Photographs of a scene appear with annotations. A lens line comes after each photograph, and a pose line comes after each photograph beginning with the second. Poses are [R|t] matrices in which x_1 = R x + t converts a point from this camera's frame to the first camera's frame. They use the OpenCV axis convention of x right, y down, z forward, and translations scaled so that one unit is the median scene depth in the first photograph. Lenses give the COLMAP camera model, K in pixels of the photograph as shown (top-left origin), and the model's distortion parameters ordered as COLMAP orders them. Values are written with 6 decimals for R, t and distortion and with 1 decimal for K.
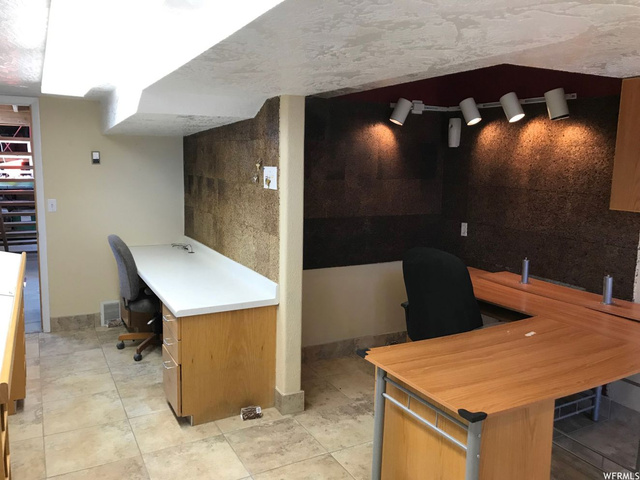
lens RADIAL K [[522.9, 0, 321.4], [0, 522.9, 238.6], [0, 0, 1]] dist [0.036435, -0.018555]
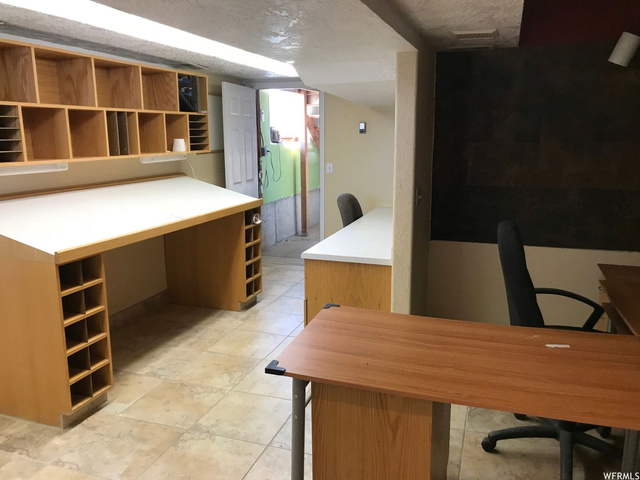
lens RADIAL K [[522.9, 0, 319.9], [0, 522.9, 240.4], [0, 0, 1]] dist [0.036435, -0.018555]
pose [[0.664770, 0.124463, -0.736607, 0.693443], [-0.090797, 0.992175, 0.085703, 0.004469], [0.741510, 0.009909, 0.670869, 0.267525]]
